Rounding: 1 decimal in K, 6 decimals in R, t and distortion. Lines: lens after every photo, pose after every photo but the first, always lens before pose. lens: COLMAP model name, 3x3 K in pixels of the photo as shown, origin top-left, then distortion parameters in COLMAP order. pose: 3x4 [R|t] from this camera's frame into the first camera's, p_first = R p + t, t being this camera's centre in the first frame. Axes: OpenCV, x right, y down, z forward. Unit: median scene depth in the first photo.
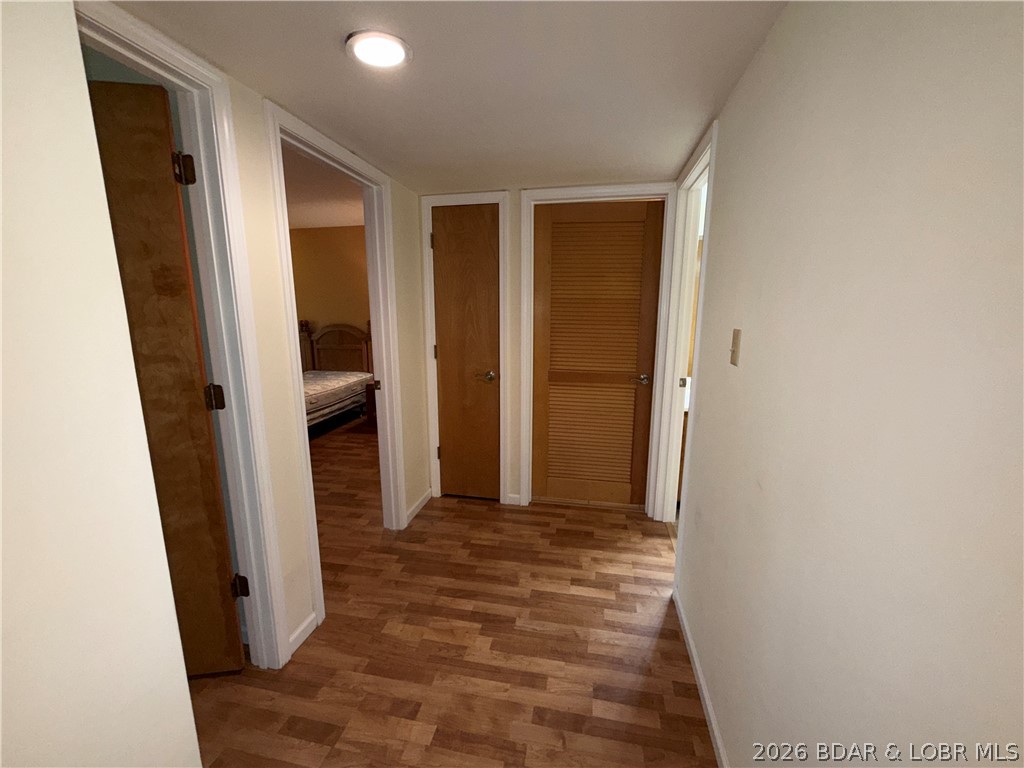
lens RADIAL K [[428.7, 0, 511.5], [0, 428.7, 387.2], [0, 0, 1]] dist [-0.000333, -0.000560]
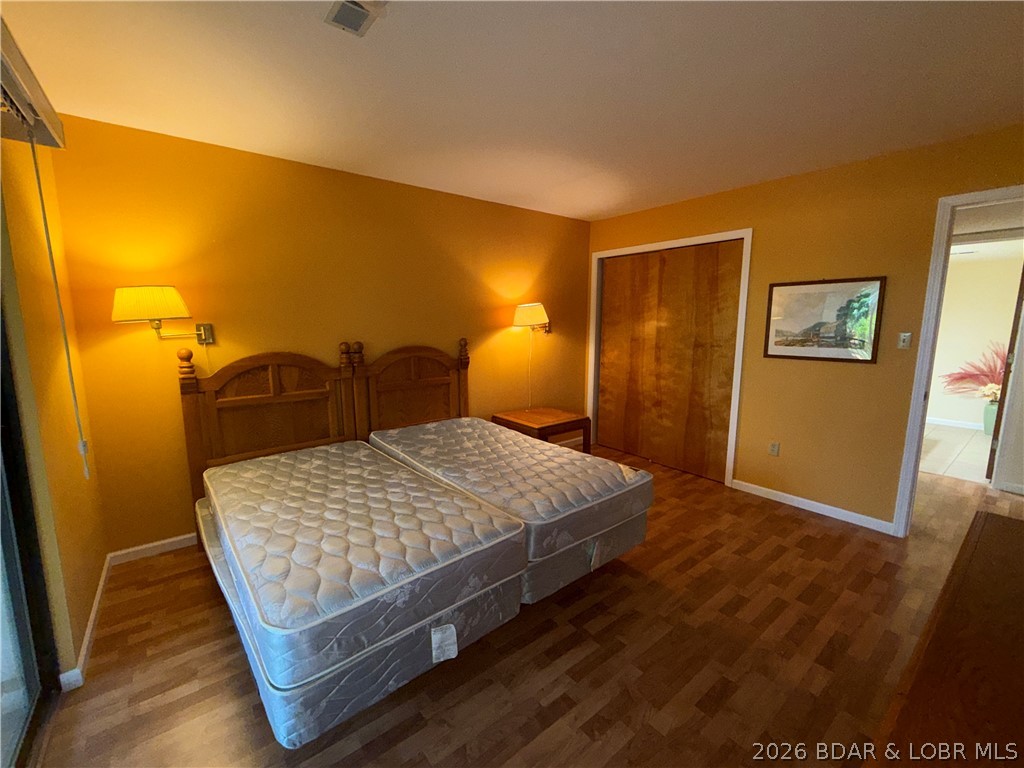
lens RADIAL K [[428.7, 0, 510.9], [0, 428.7, 382.2], [0, 0, 1]] dist [-0.000333, -0.000560]
pose [[0.652870, -0.113392, 0.748935, -0.794589], [0.141322, 0.989605, 0.026636, -0.093612], [-0.744170, 0.088451, 0.662108, 0.483893]]
